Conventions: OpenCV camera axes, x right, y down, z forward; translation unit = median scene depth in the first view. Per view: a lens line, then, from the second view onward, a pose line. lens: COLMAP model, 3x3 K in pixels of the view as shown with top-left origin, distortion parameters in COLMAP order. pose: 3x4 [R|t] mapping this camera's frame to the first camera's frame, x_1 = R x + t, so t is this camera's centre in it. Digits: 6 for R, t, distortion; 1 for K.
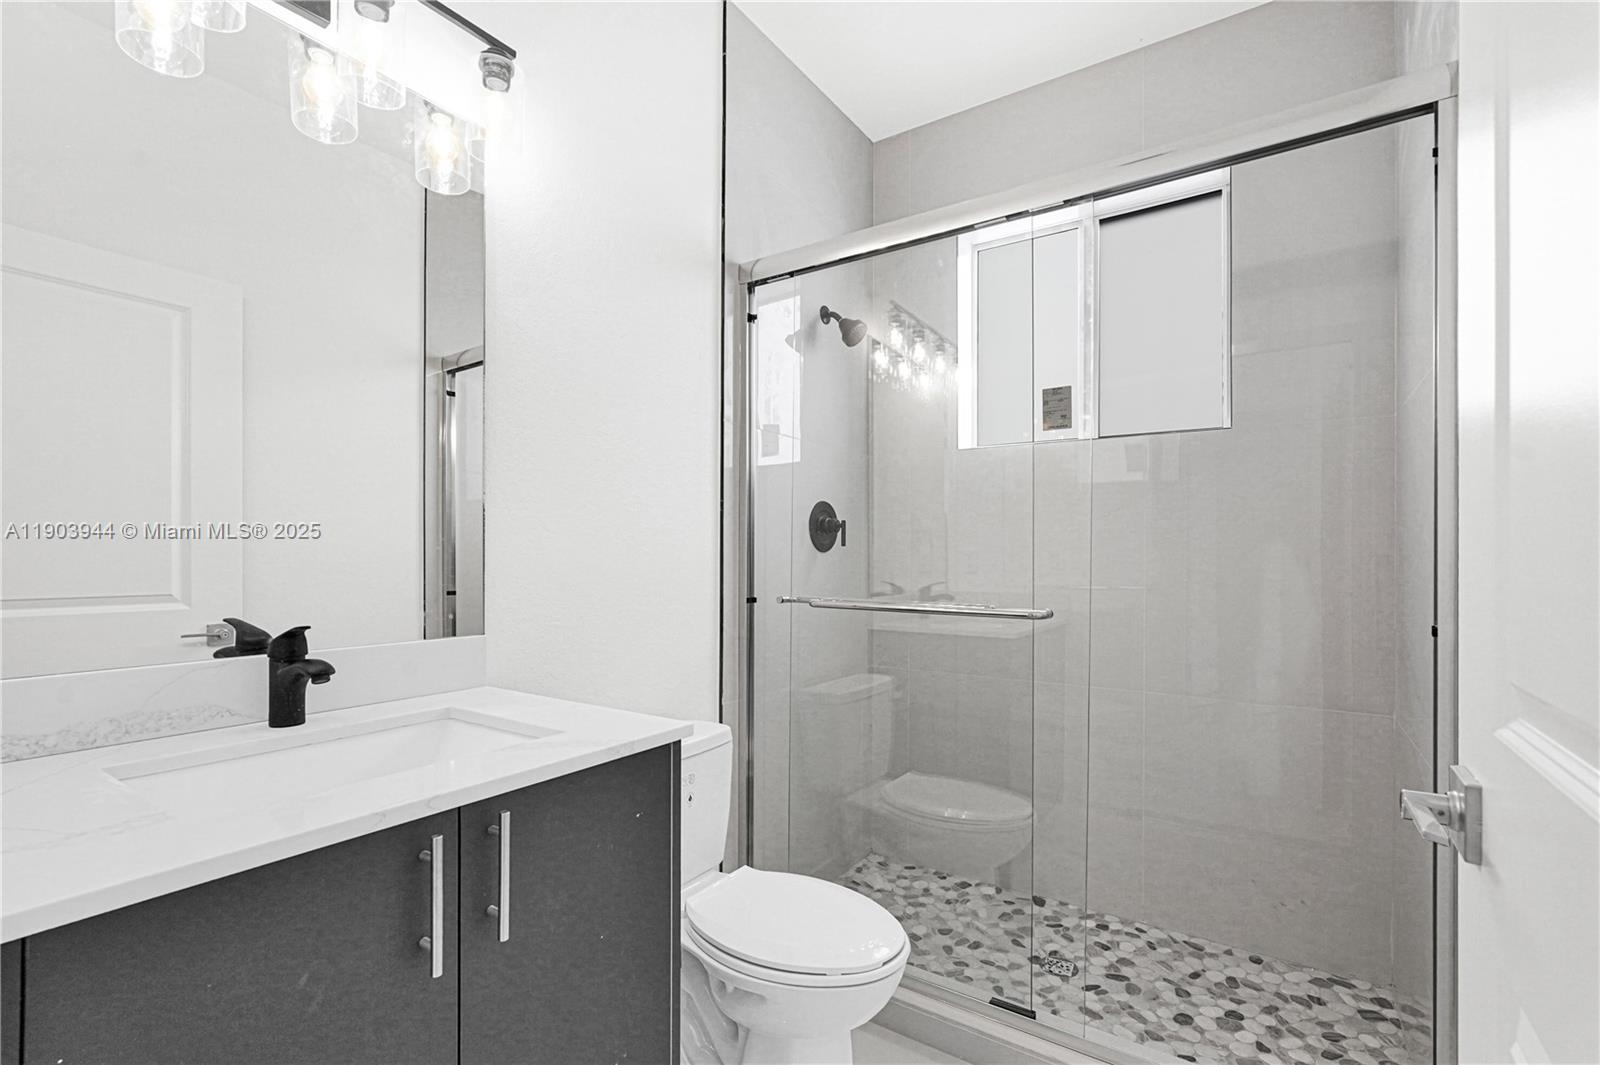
lens RADIAL K [[728.8, 0, 795.1], [0, 728.8, 532.8], [0, 0, 1]] dist [-0.015043, 0.008101]
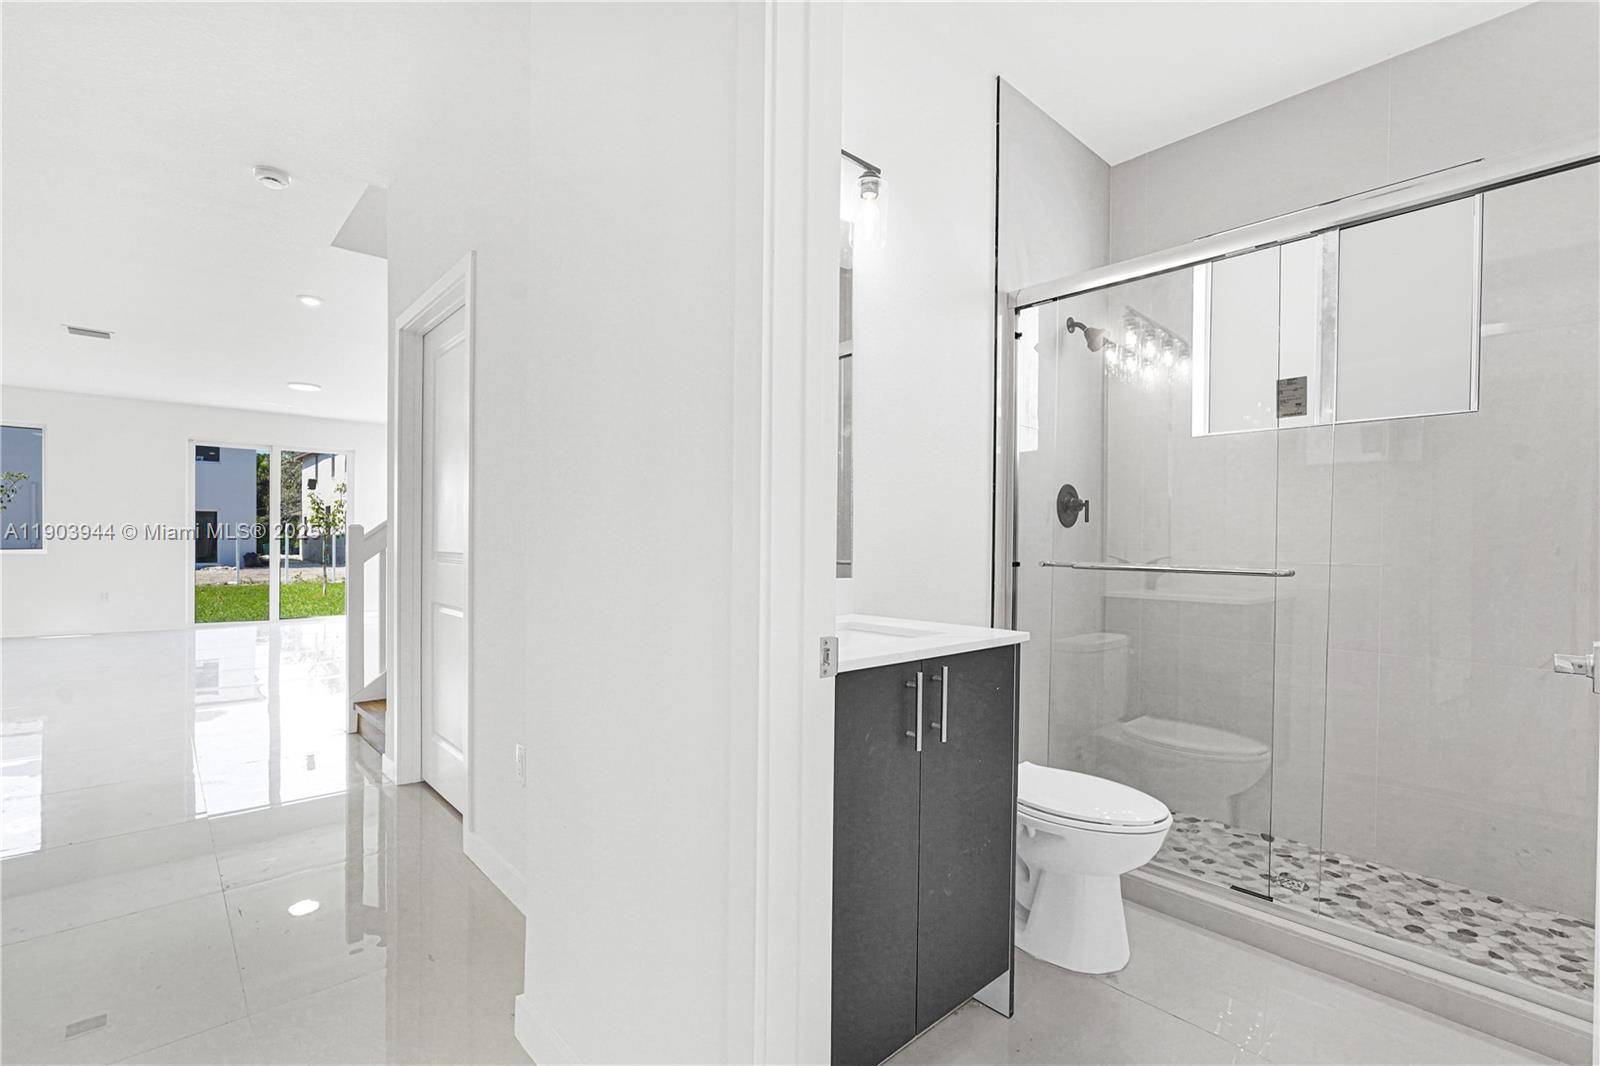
lens RADIAL K [[728.8, 0, 792.1], [0, 728.8, 539.4], [0, 0, 1]] dist [-0.015043, 0.008101]
pose [[0.972728, 0.004519, -0.231904, -0.142780], [0.001334, 0.999685, 0.025075, 0.018252], [0.231944, -0.024700, 0.972416, -0.293433]]
